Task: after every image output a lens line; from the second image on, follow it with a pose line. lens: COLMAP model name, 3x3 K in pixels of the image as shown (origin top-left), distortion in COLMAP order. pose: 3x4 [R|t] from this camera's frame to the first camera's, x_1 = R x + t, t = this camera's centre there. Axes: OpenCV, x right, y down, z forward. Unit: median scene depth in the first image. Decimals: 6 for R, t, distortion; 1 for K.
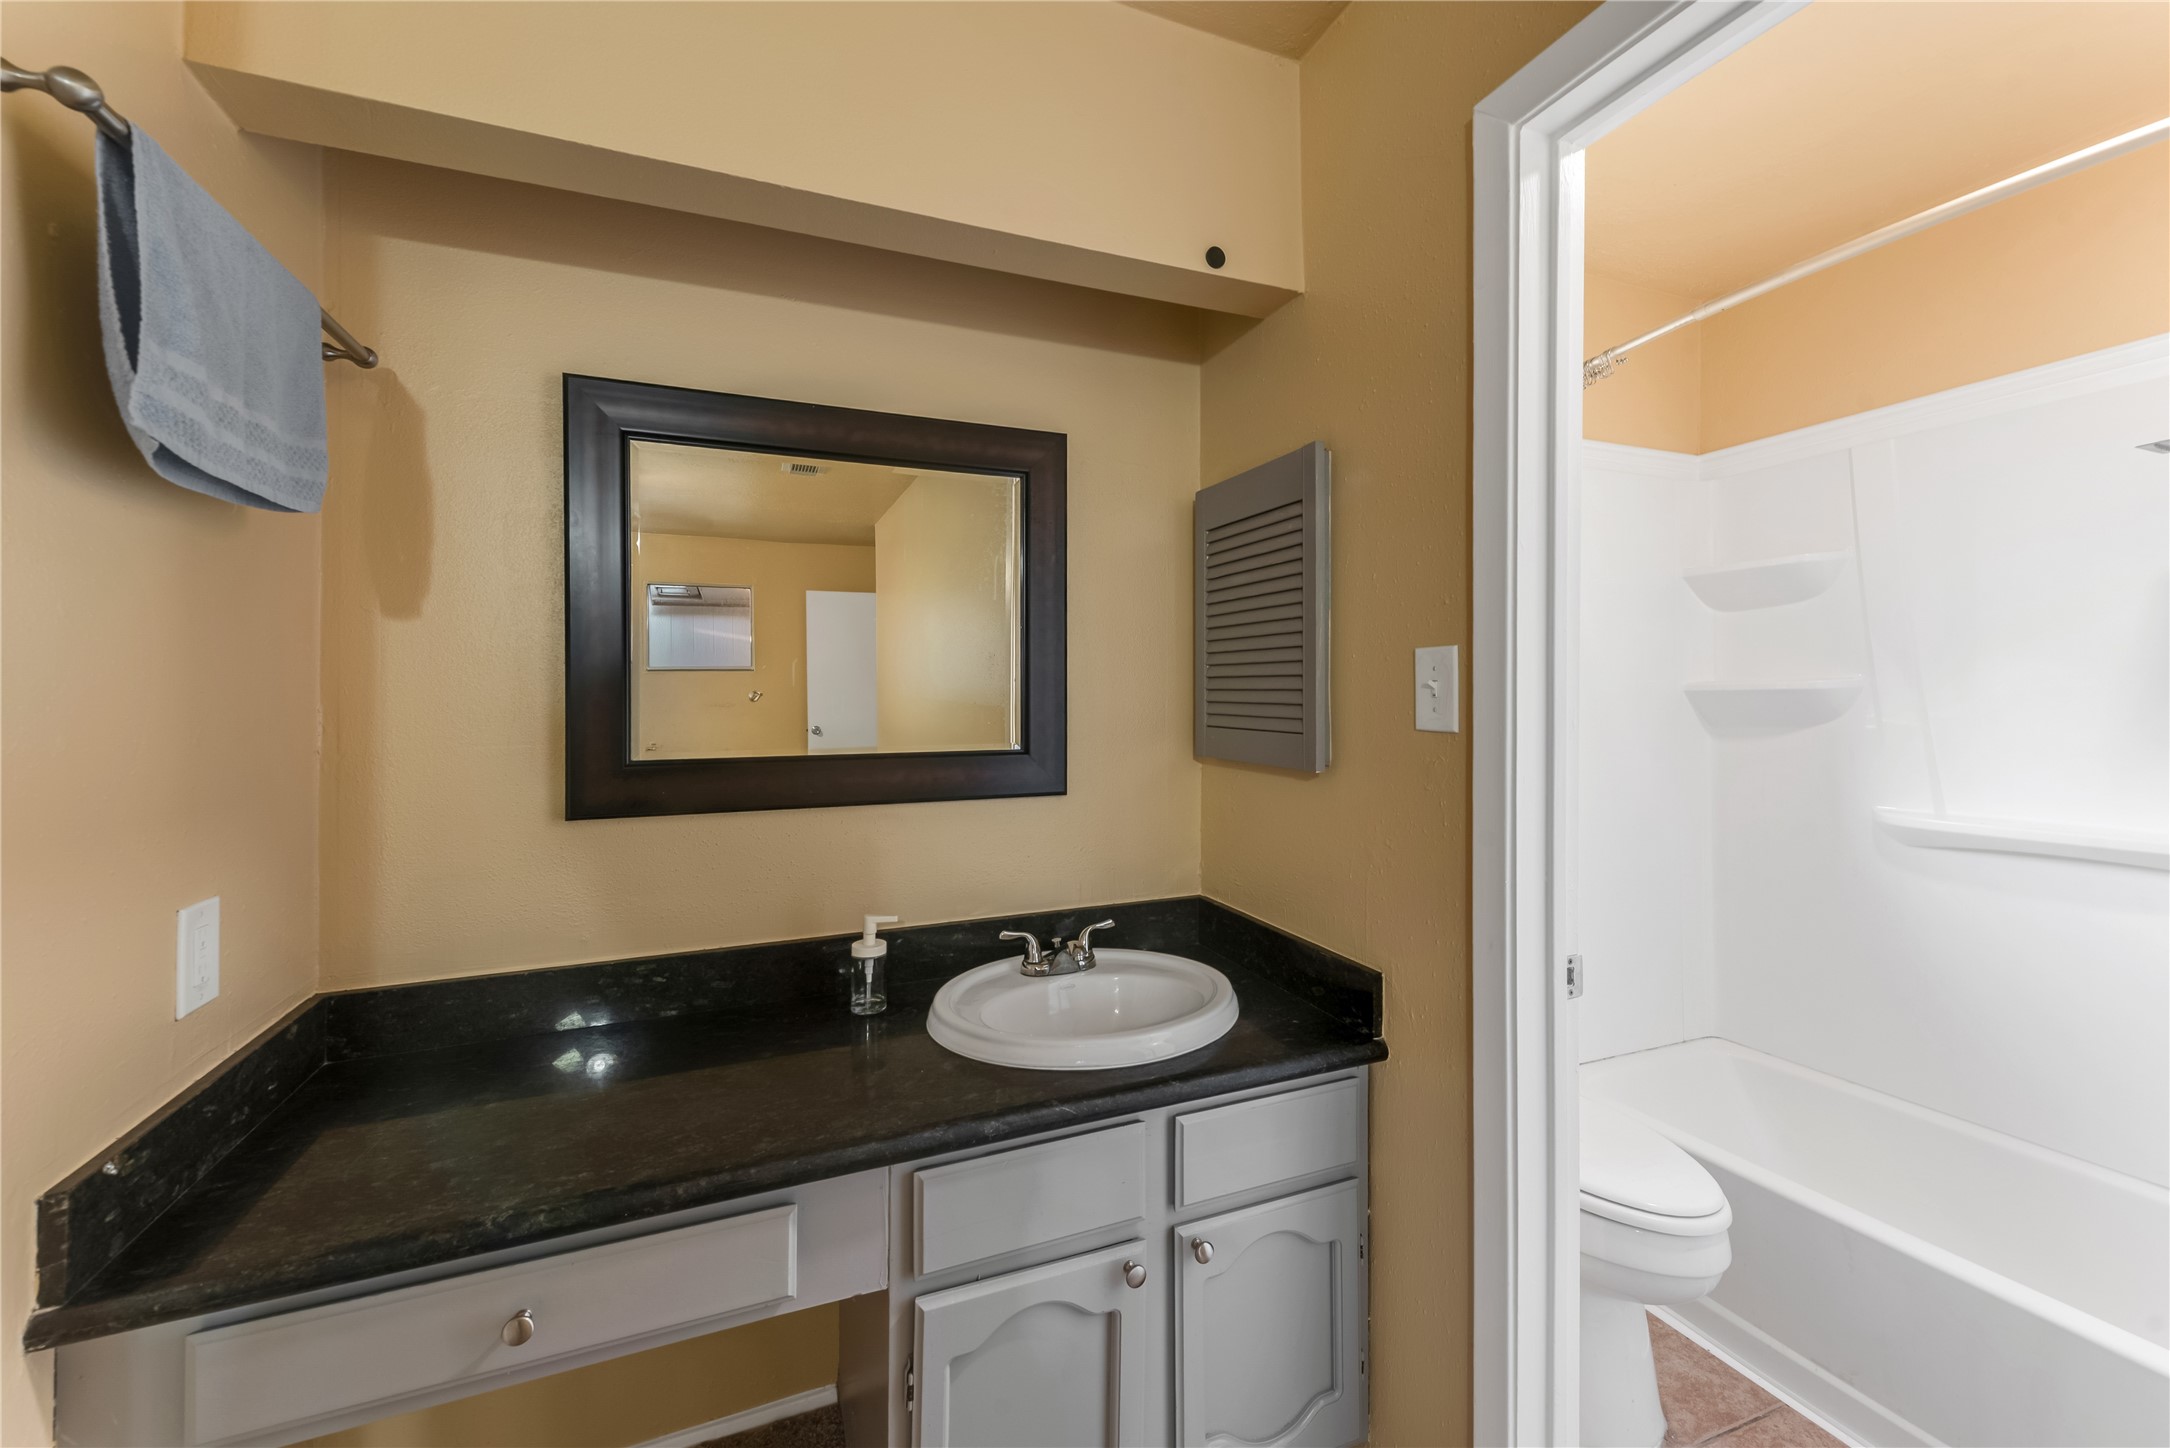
lens RADIAL K [[929.6, 0, 1131.7], [0, 929.6, 694.1], [0, 0, 1]] dist [0.018500, -0.002595]
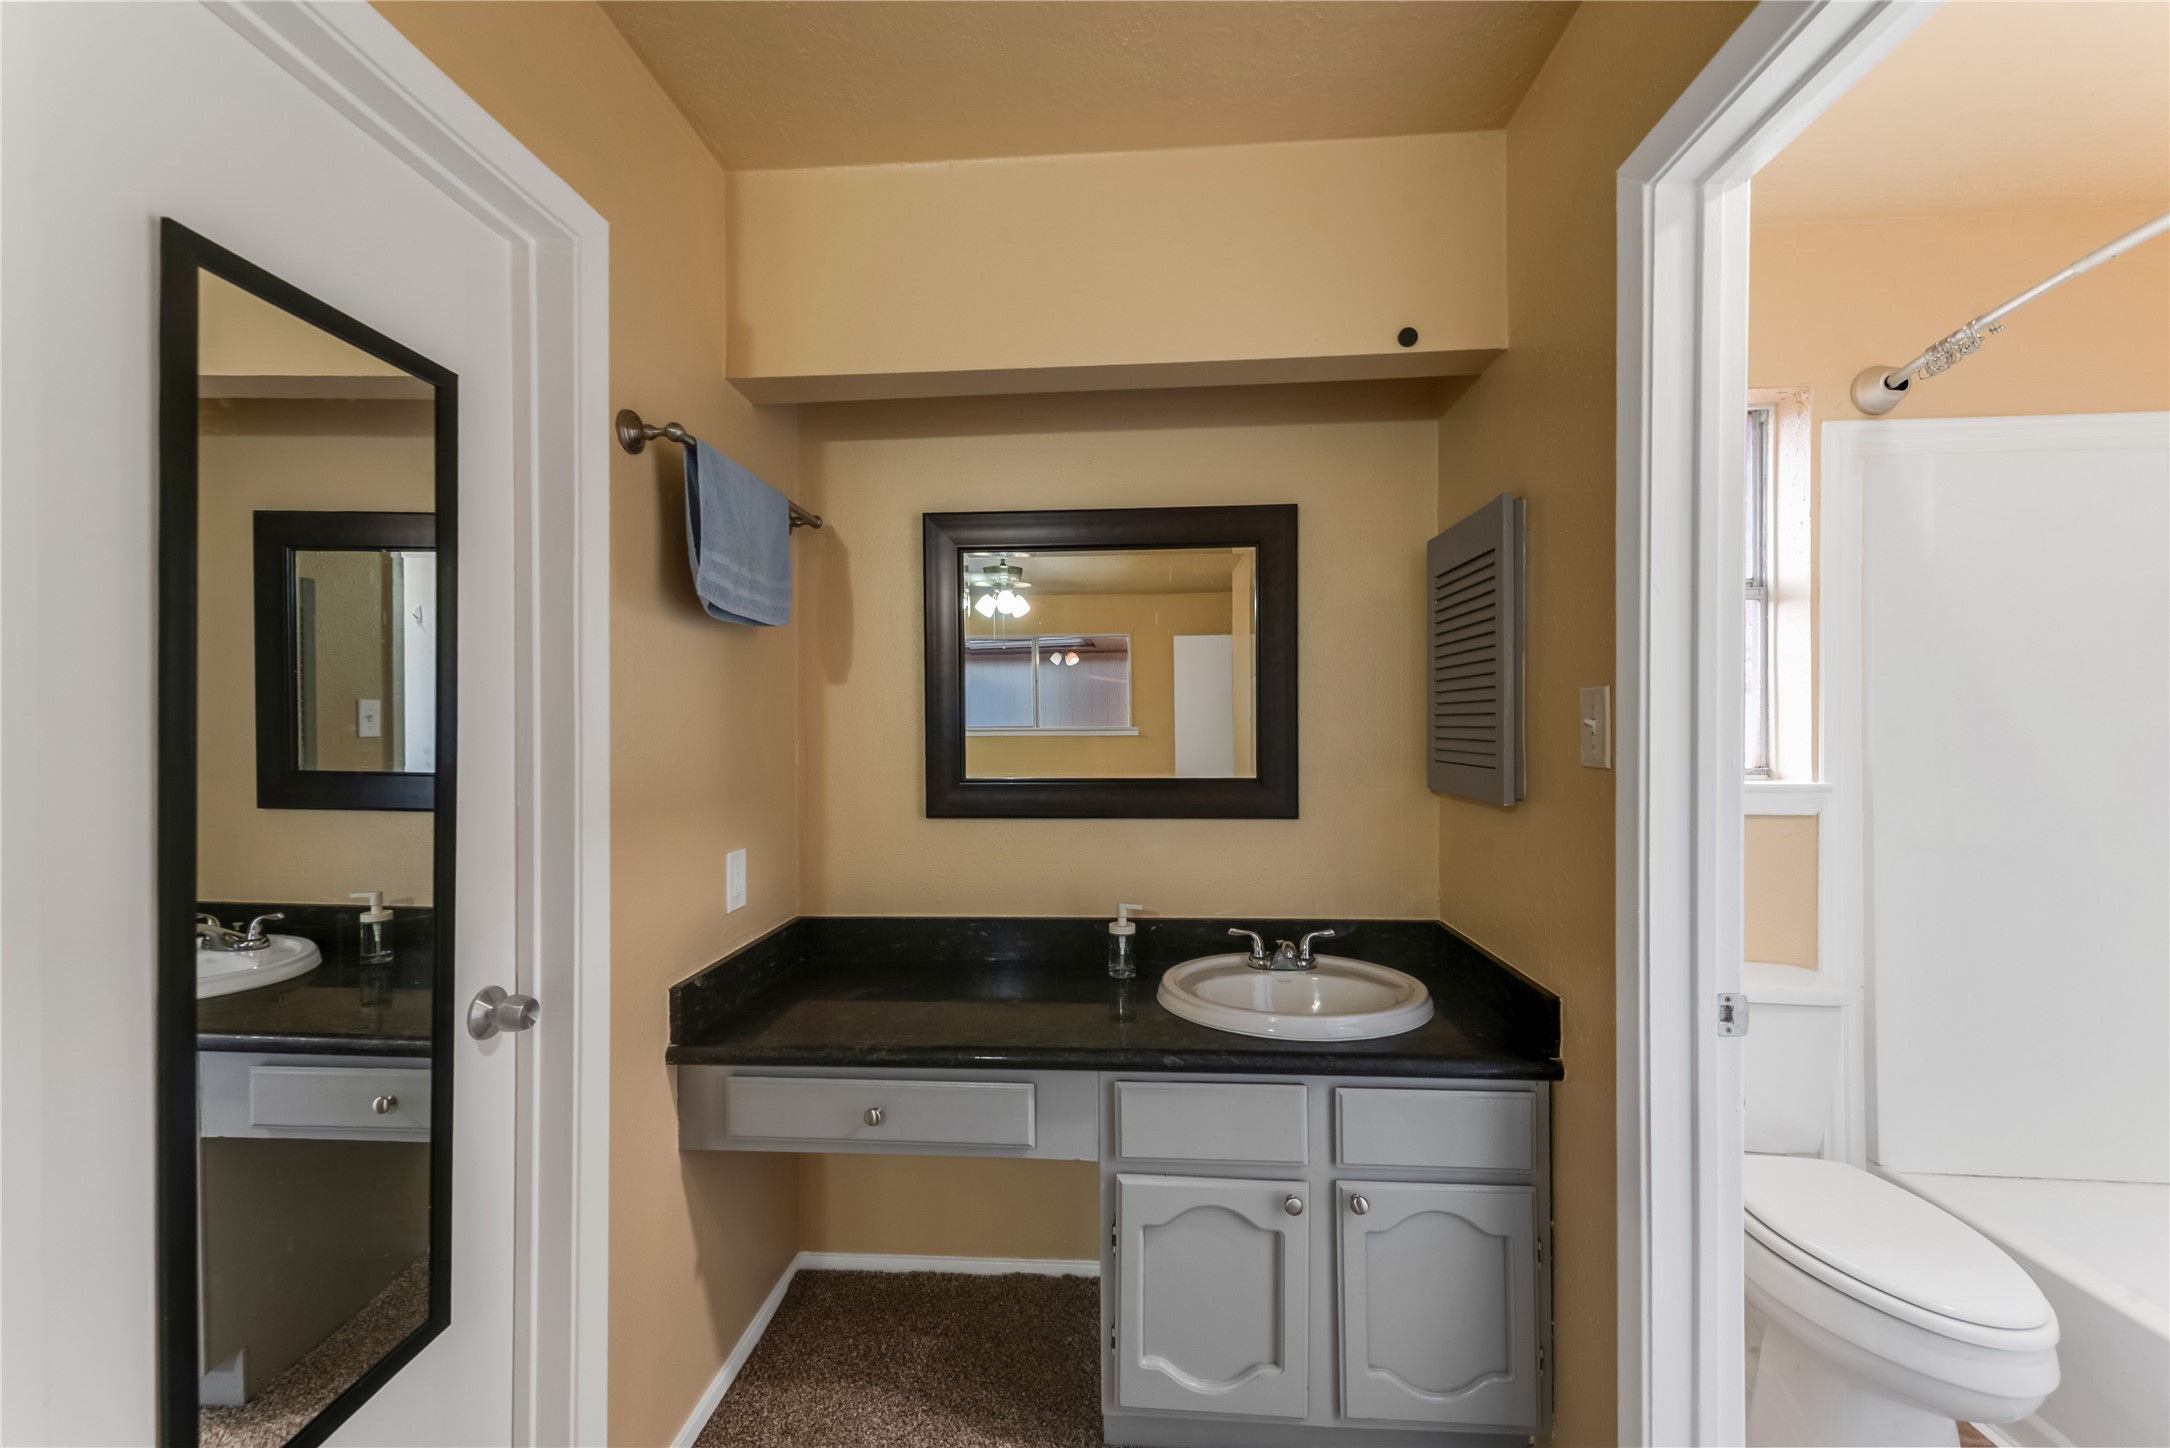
lens RADIAL K [[929.6, 0, 1079.5], [0, 929.6, 744.4], [0, 0, 1]] dist [0.018500, -0.002595]
pose [[0.889843, 0.005275, -0.456236, 0.285725], [0.002074, 0.999876, 0.015605, -0.003811], [0.456262, -0.014832, 0.889722, -0.194071]]
